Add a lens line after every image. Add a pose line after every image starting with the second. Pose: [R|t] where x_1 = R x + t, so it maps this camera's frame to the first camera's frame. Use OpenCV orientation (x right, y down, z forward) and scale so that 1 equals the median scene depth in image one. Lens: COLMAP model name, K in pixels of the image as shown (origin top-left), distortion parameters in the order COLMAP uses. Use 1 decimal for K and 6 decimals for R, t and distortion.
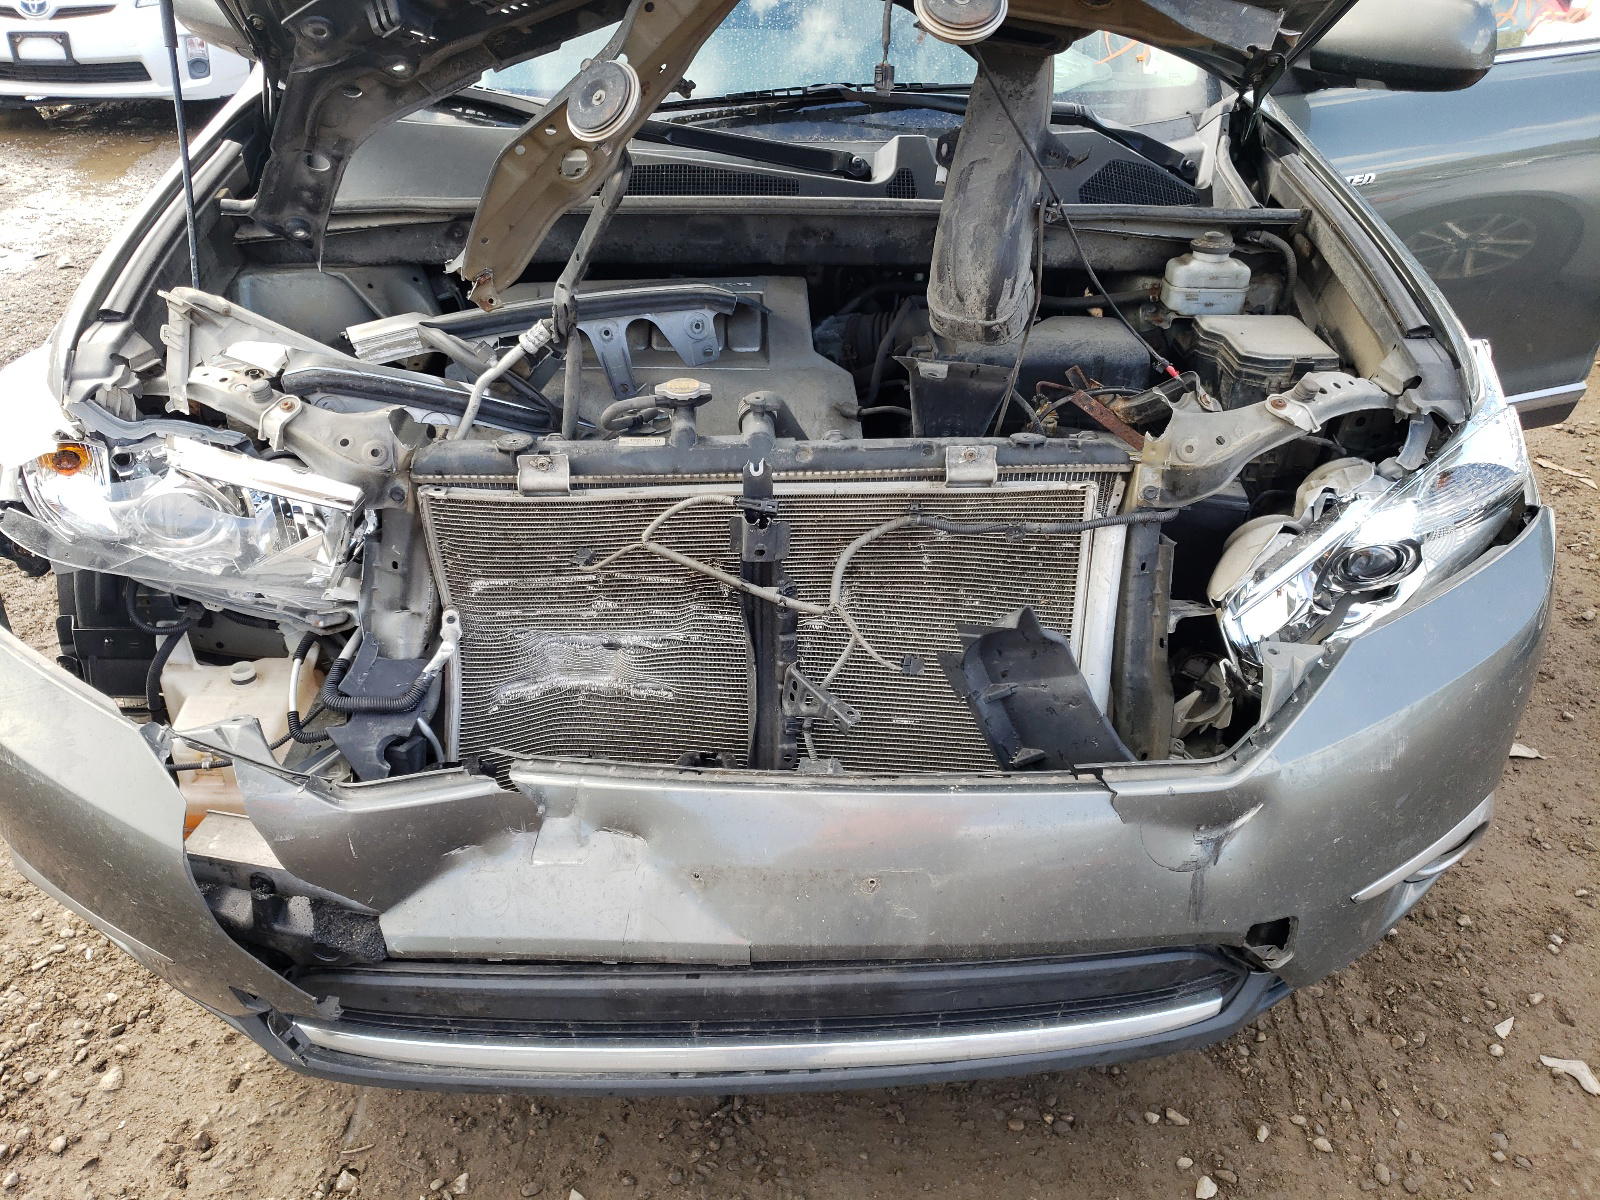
lens RADIAL K [[1215.2, 0, 800.0], [0, 1215.2, 600.0], [0, 0, 1]] dist [0.082475, -0.000647]
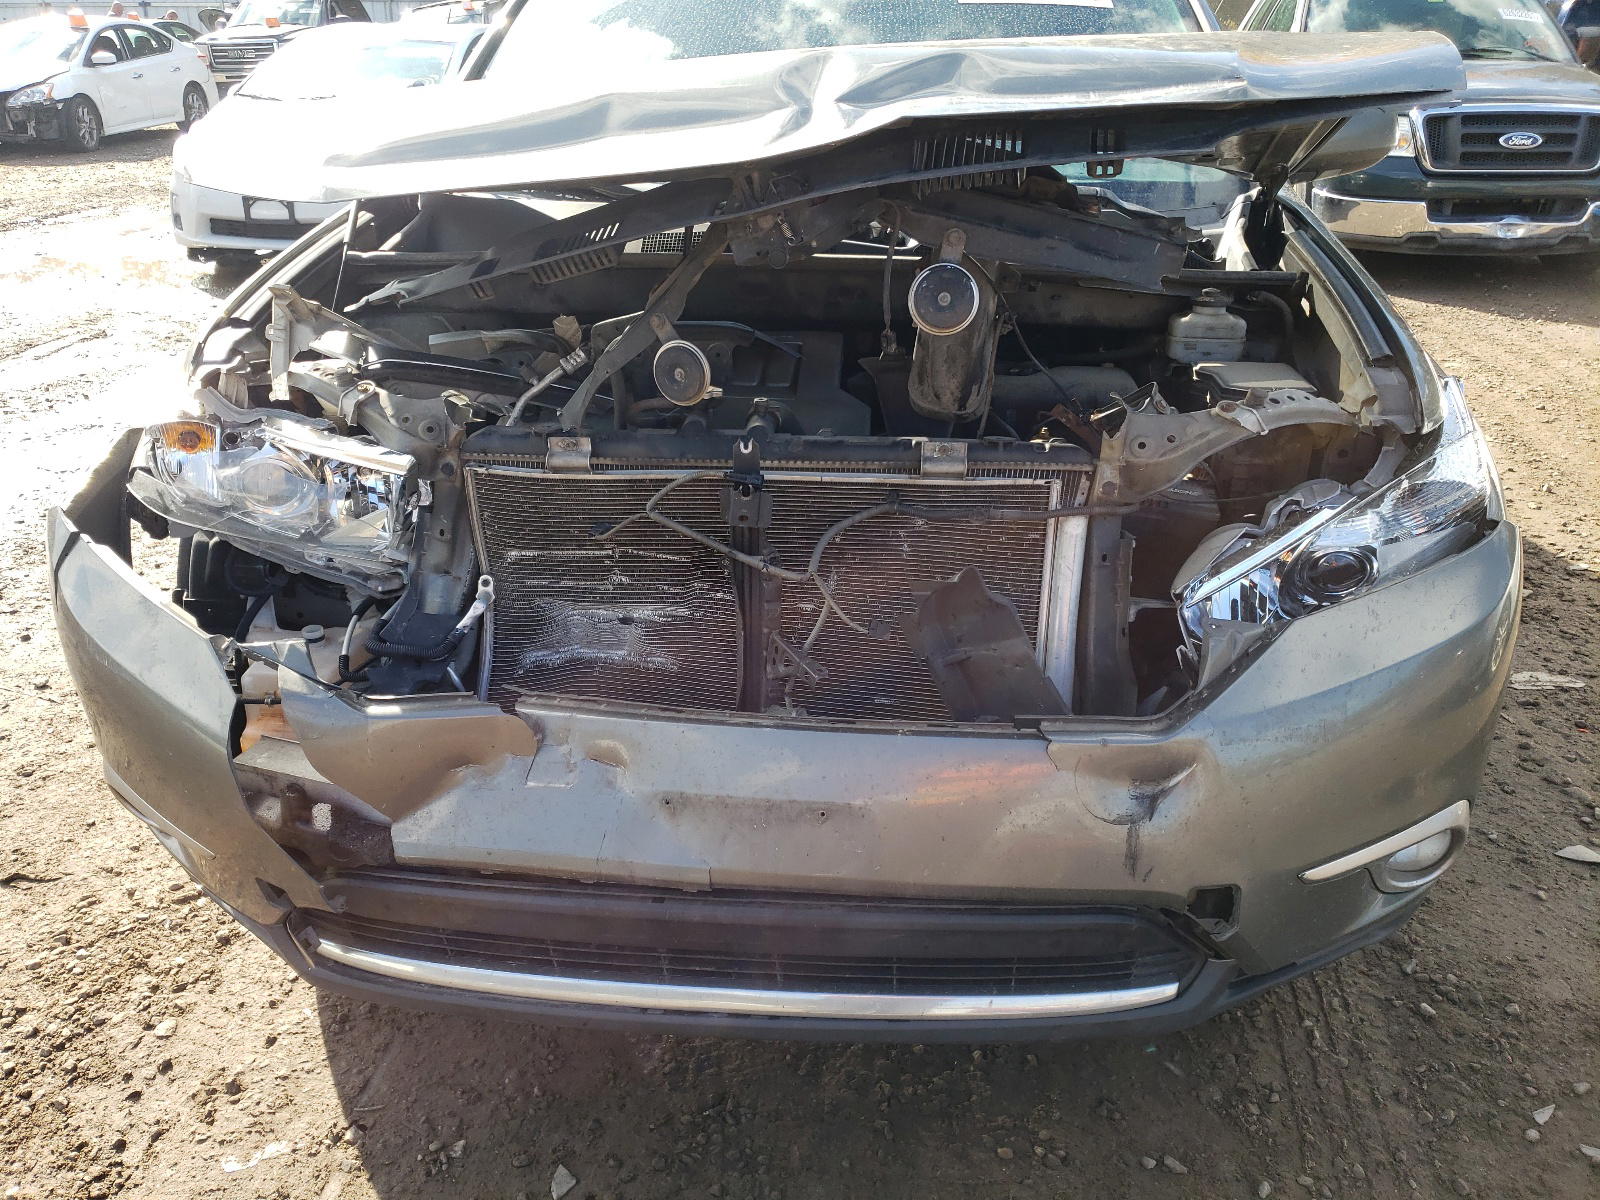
lens RADIAL K [[1216.1, 0, 802.2], [0, 1216.1, 596.6], [0, 0, 1]] dist [0.161856, -0.119558]
pose [[0.991509, 0.044383, -0.122229, 0.125135], [-0.061697, 0.987981, -0.141728, 0.146383], [0.114469, 0.148066, 0.982331, -0.074063]]
